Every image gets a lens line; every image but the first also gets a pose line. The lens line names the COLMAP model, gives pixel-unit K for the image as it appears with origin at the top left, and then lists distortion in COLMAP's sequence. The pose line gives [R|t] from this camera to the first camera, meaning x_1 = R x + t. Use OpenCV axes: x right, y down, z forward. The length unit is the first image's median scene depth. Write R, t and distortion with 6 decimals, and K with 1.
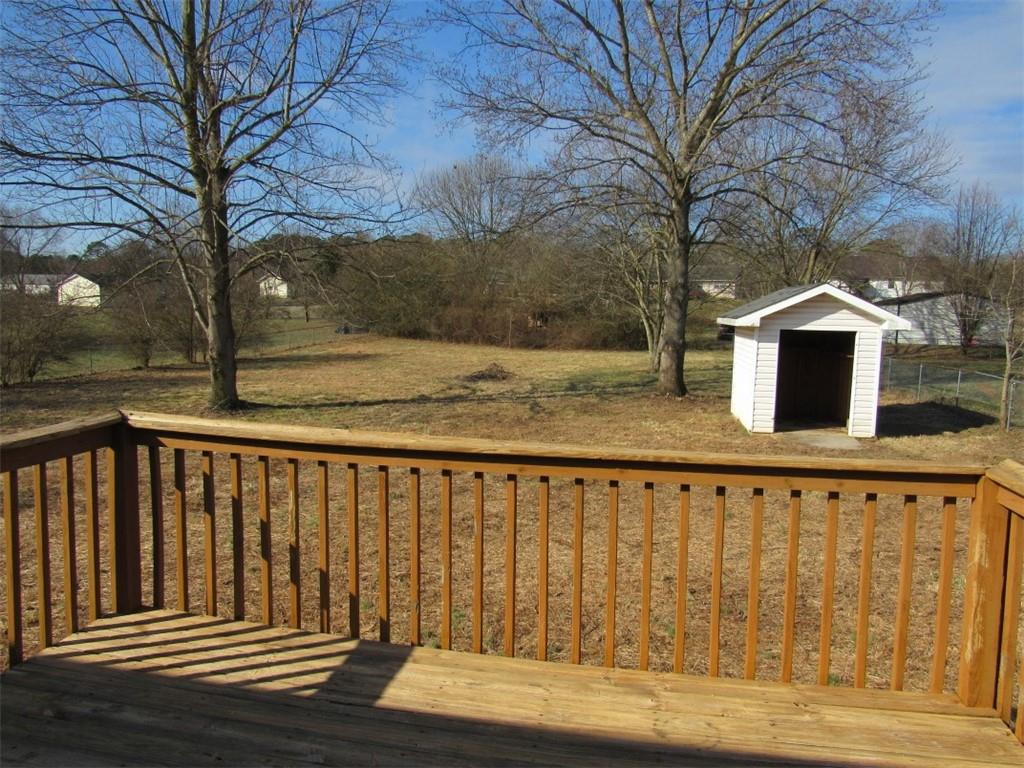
lens RADIAL K [[776.6, 0, 511.6], [0, 776.6, 384.9], [0, 0, 1]] dist [-0.013401, -0.000807]
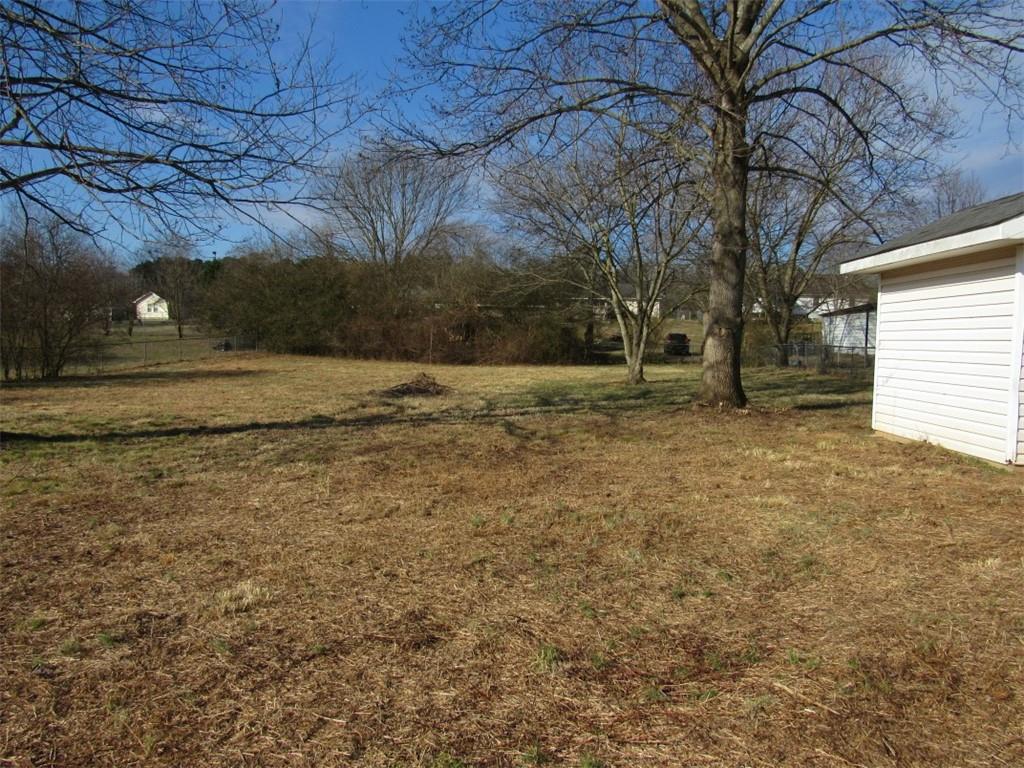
lens RADIAL K [[776.6, 0, 511.0], [0, 776.6, 380.6], [0, 0, 1]] dist [-0.013401, -0.000807]
pose [[0.992536, -0.014029, 0.121146, -0.035359], [0.019358, 0.998891, -0.042927, 0.013995], [-0.120409, 0.044951, 0.991706, 0.344323]]
